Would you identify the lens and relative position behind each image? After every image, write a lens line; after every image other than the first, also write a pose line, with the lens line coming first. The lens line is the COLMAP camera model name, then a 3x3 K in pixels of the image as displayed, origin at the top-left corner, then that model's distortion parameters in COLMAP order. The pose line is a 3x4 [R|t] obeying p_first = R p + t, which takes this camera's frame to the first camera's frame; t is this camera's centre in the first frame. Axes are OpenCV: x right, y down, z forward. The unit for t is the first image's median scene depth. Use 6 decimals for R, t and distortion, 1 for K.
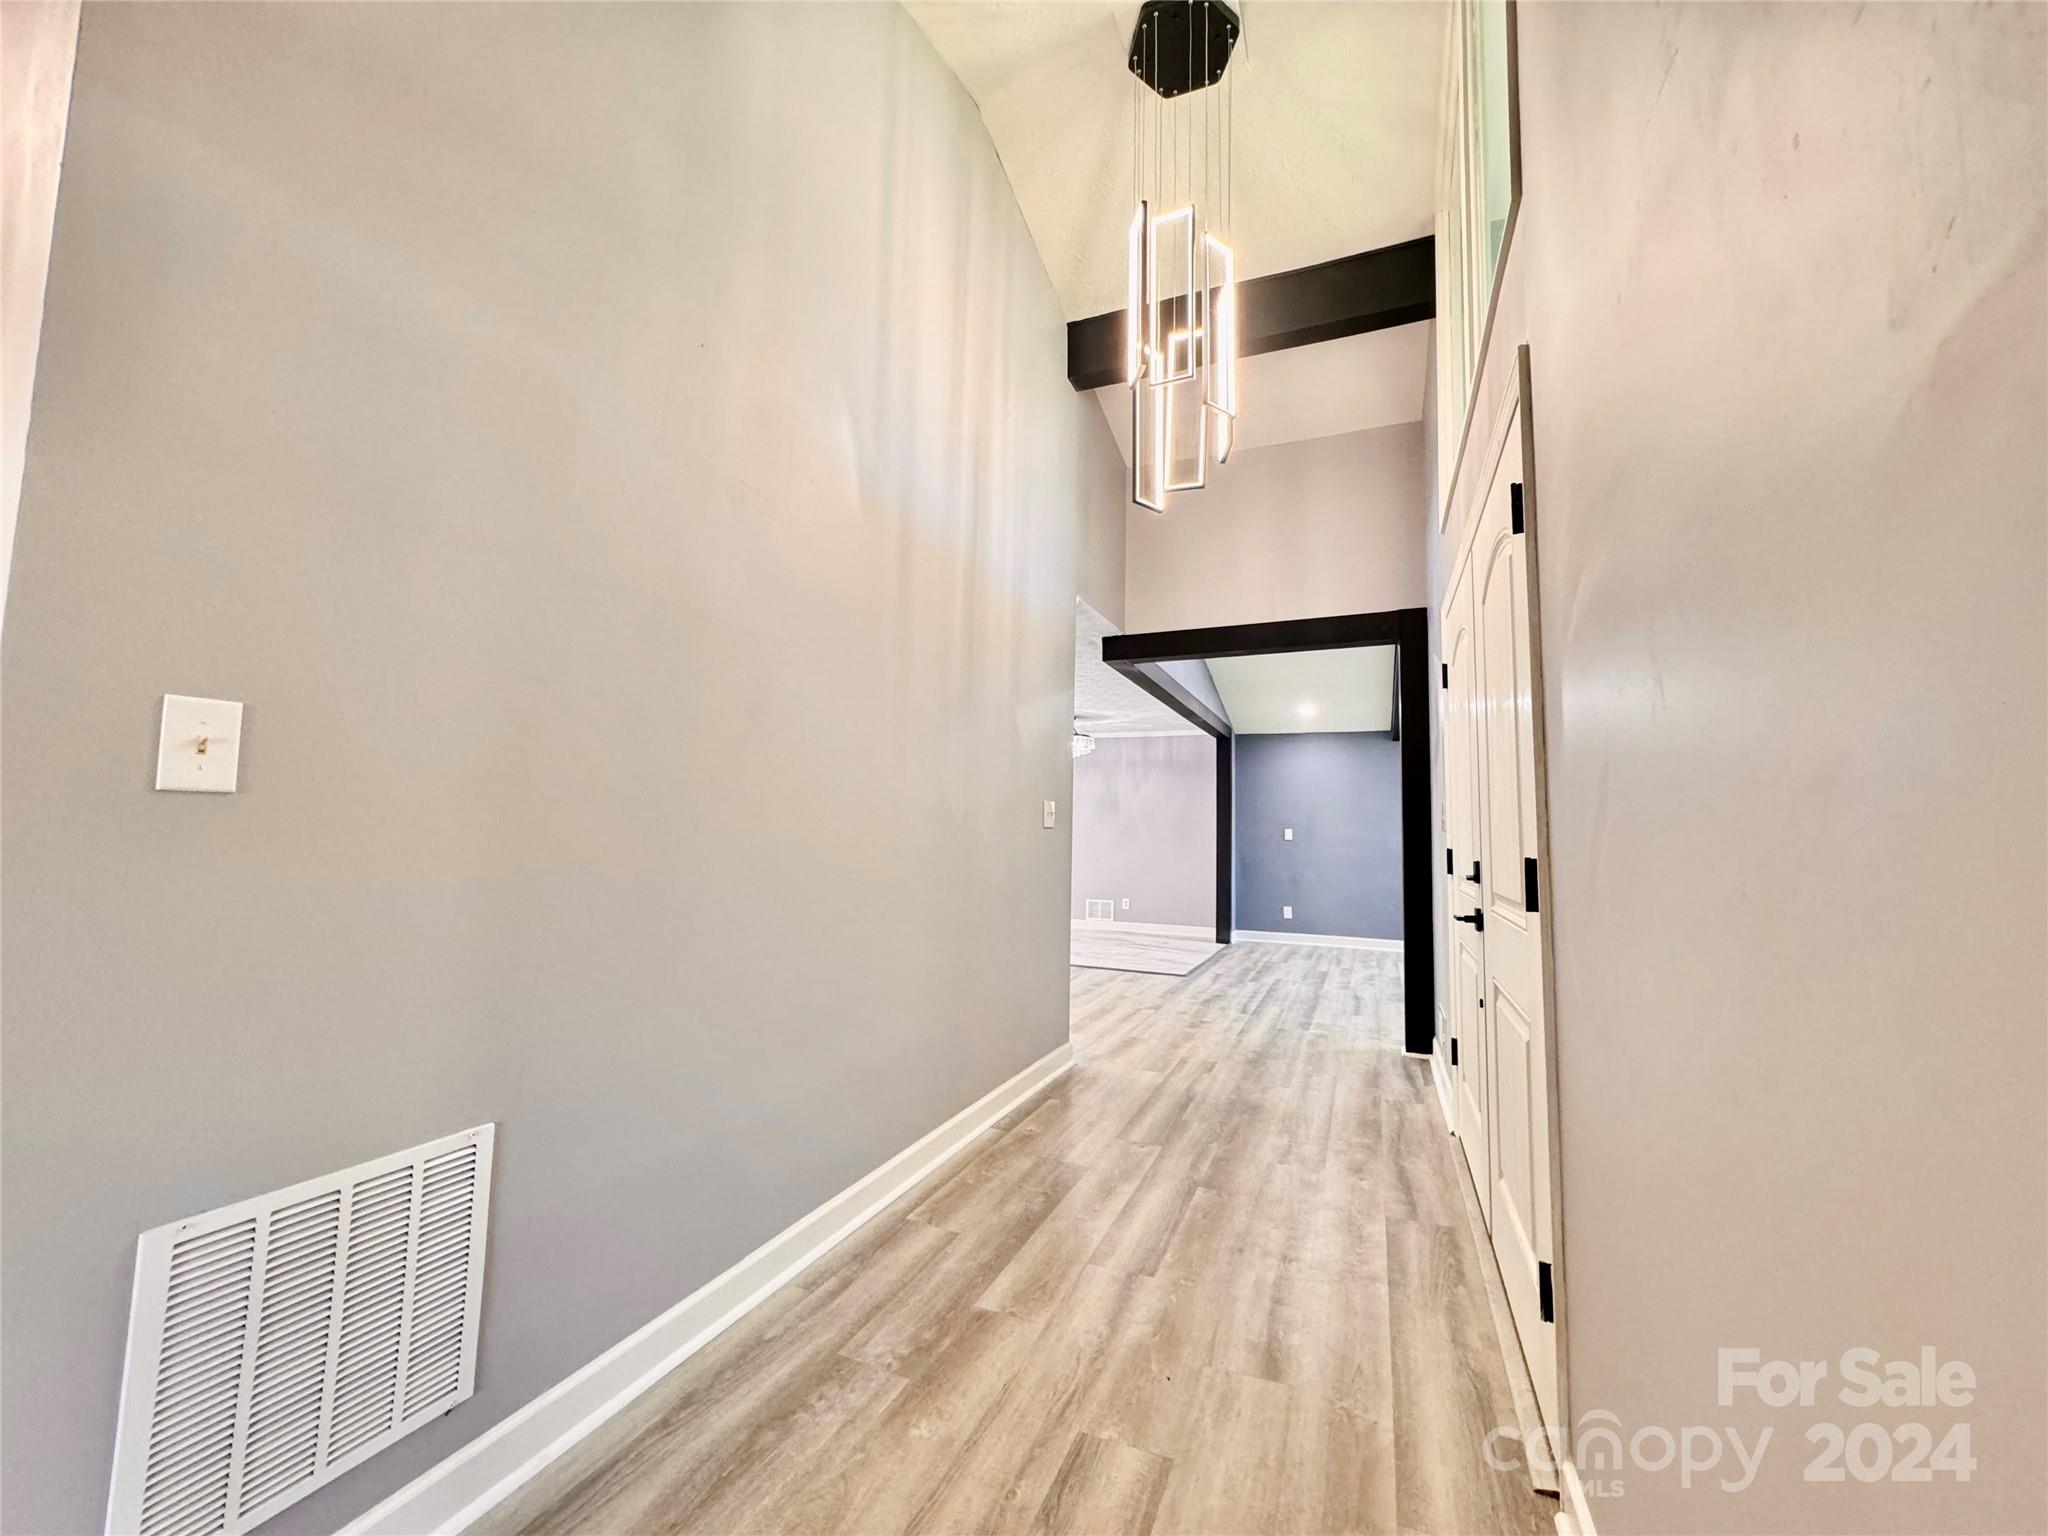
lens RADIAL K [[817.1, 0, 1026.4], [0, 817.1, 773.2], [0, 0, 1]] dist [-0.004065, 0.000132]
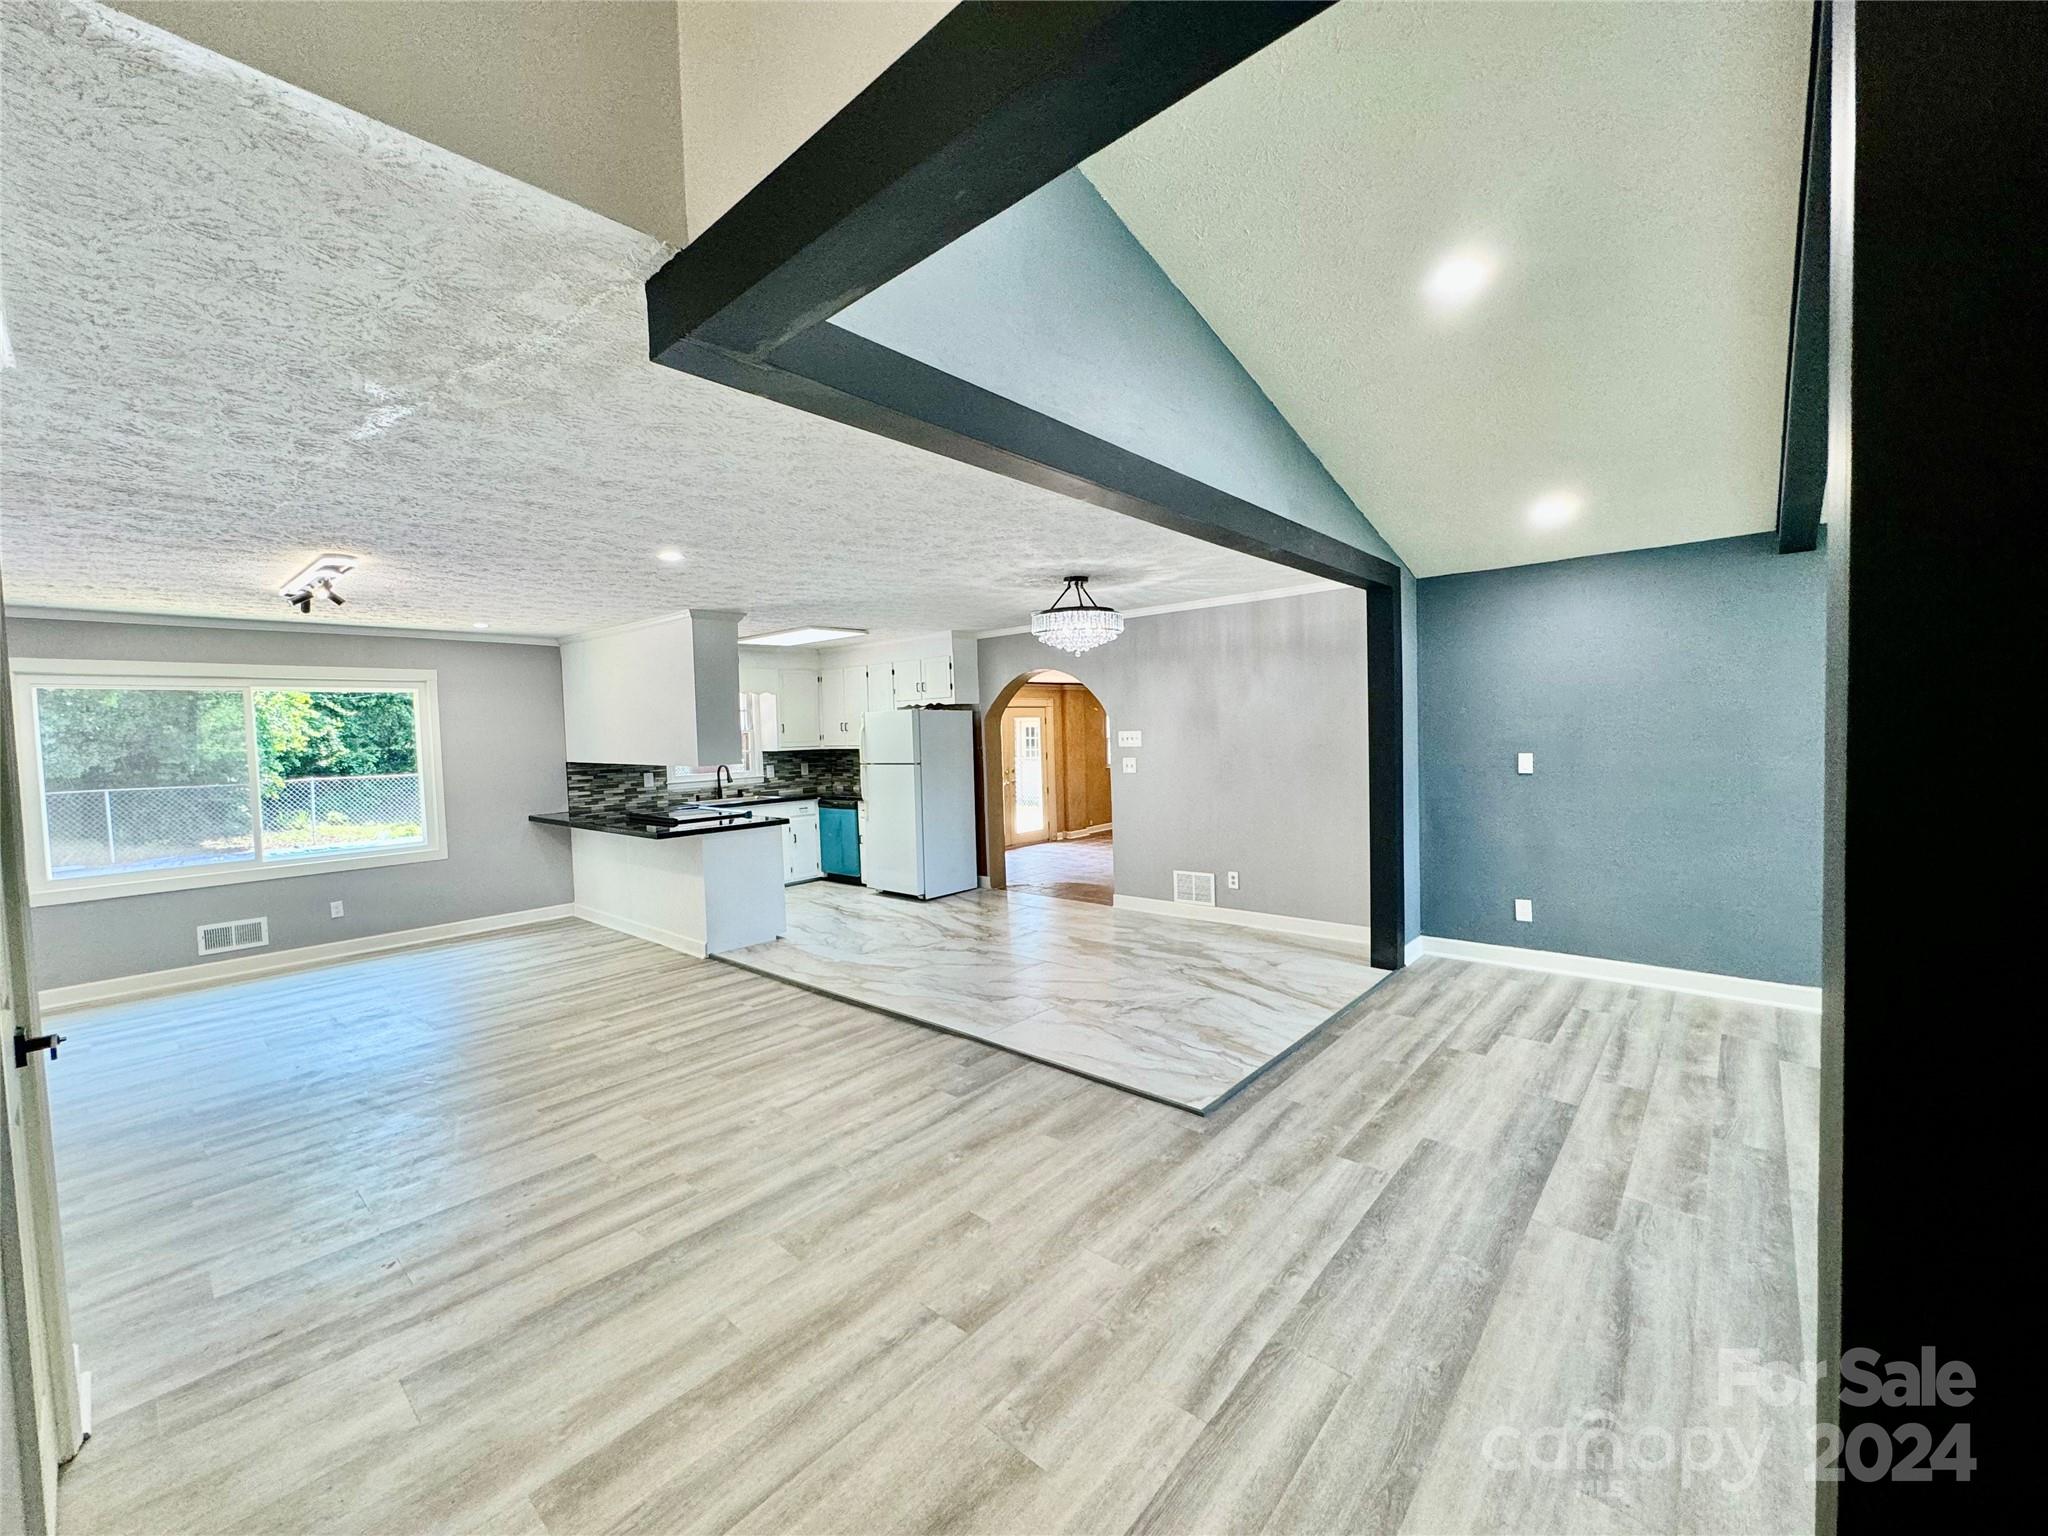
lens RADIAL K [[817.1, 0, 1027.3], [0, 817.1, 762.0], [0, 0, 1]] dist [-0.004065, 0.000132]
pose [[0.946617, -0.038735, -0.320026, 0.187284], [0.074639, 0.992114, 0.100694, -0.001488], [0.313602, -0.119205, 0.942043, 0.411501]]
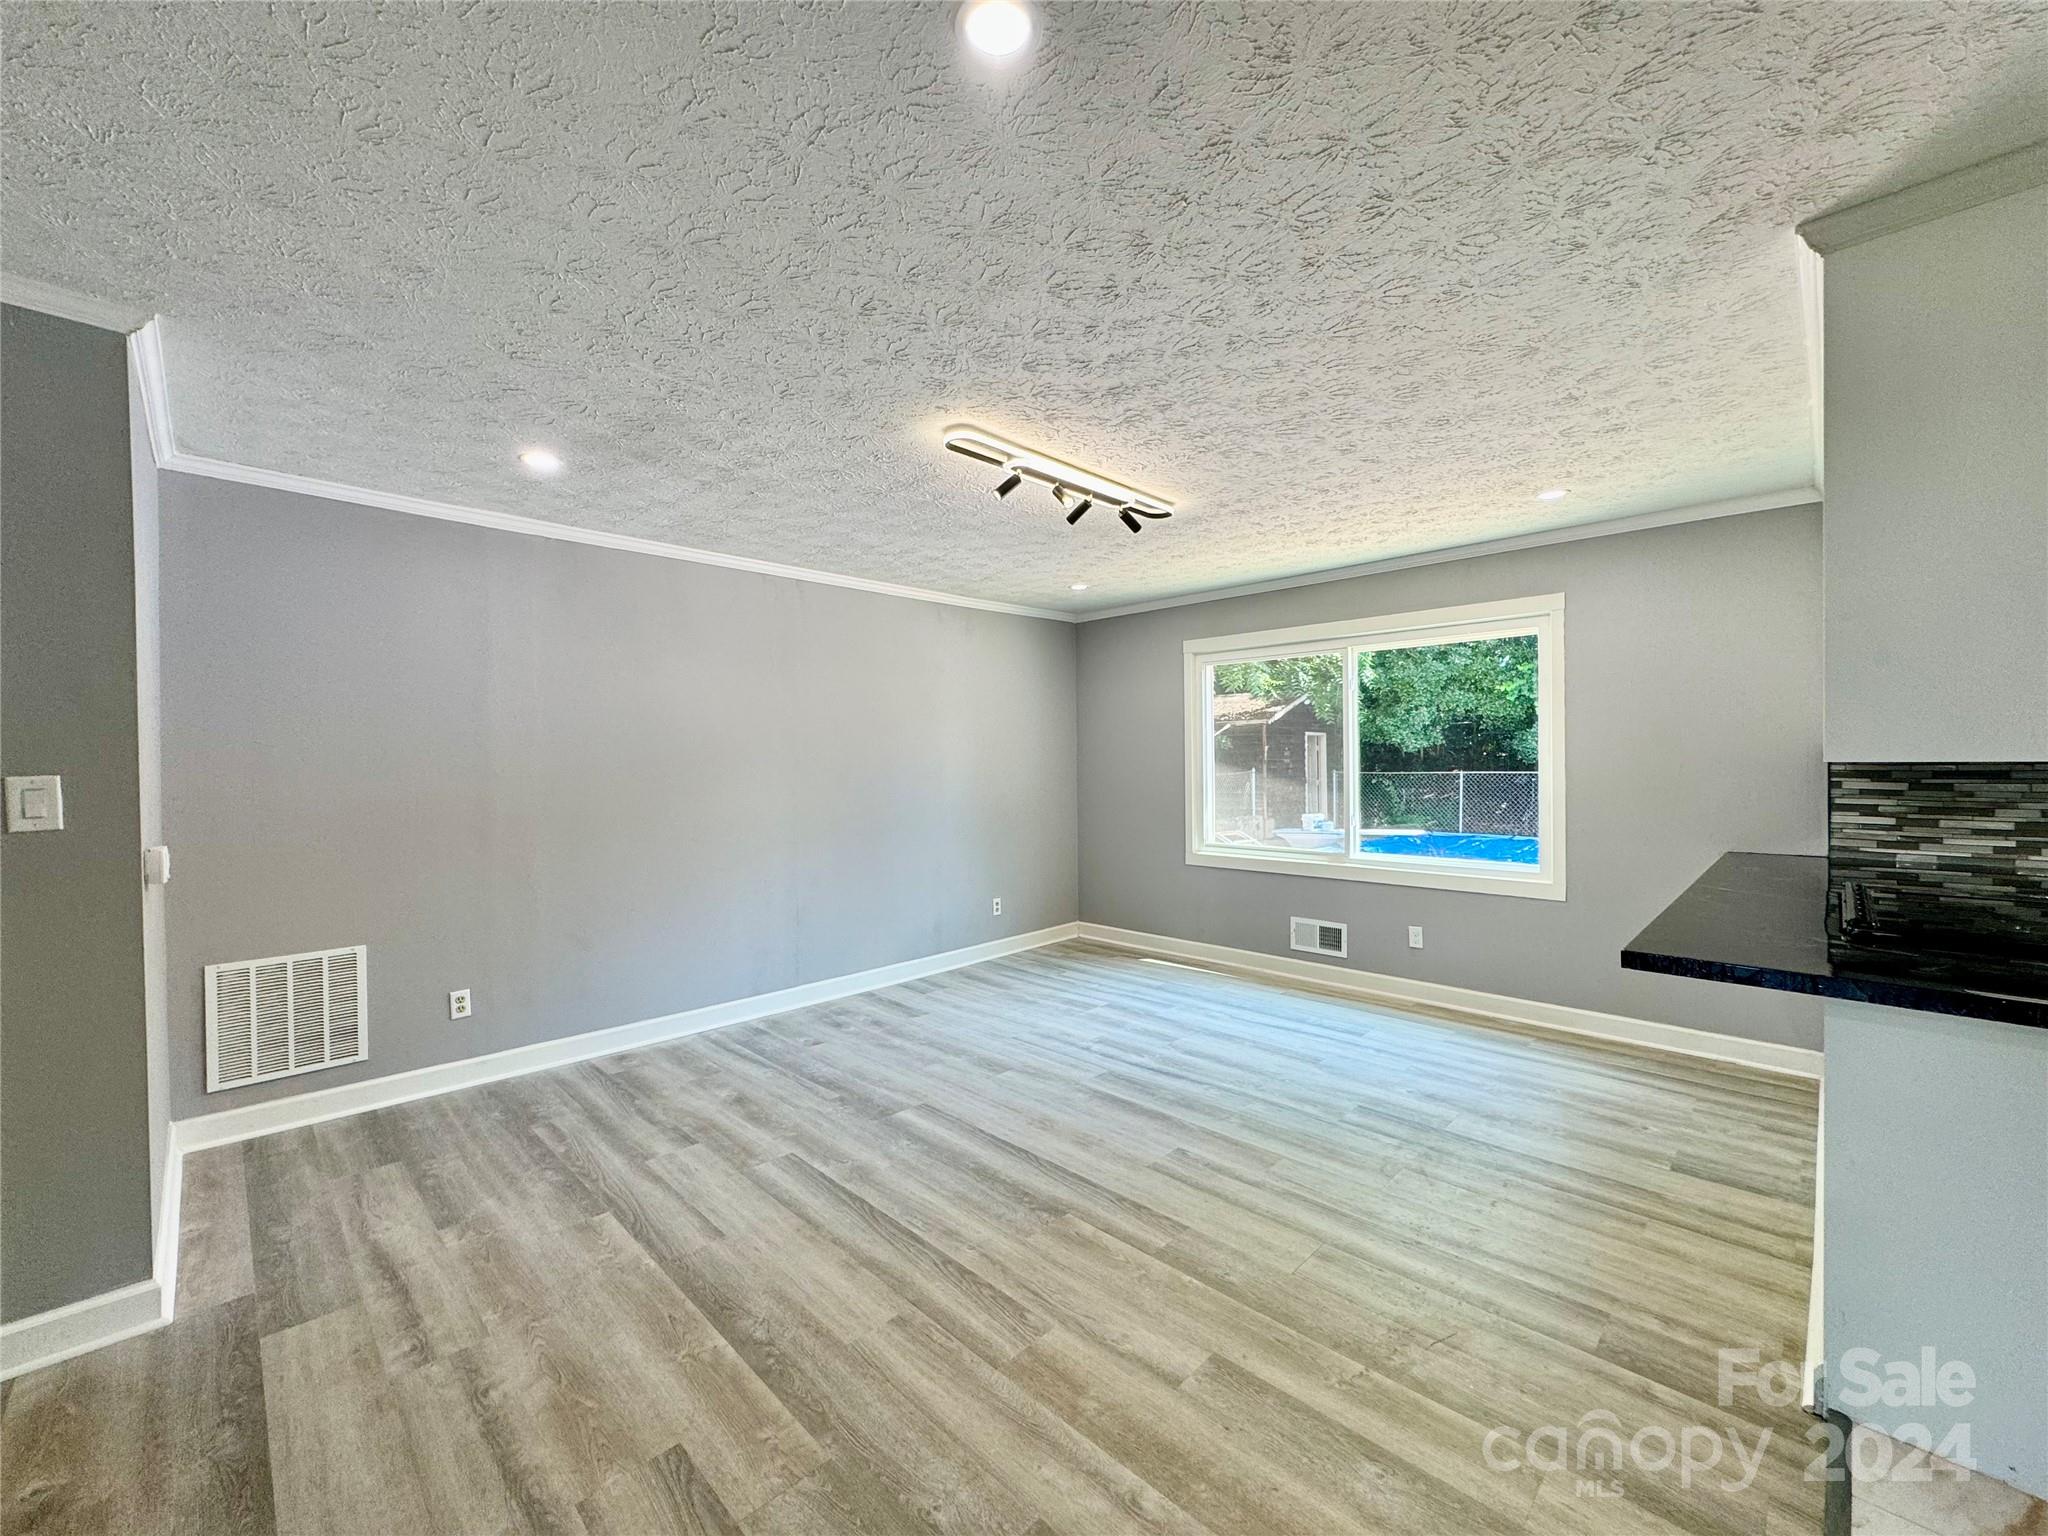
lens RADIAL K [[817.1, 0, 1016.9], [0, 817.1, 757.8], [0, 0, 1]] dist [-0.004065, 0.000132]
pose [[-0.382795, -0.018569, -0.923647, -0.007683], [0.068067, 0.996514, -0.048243, 0.040853], [0.921322, -0.081337, -0.380197, 0.812741]]
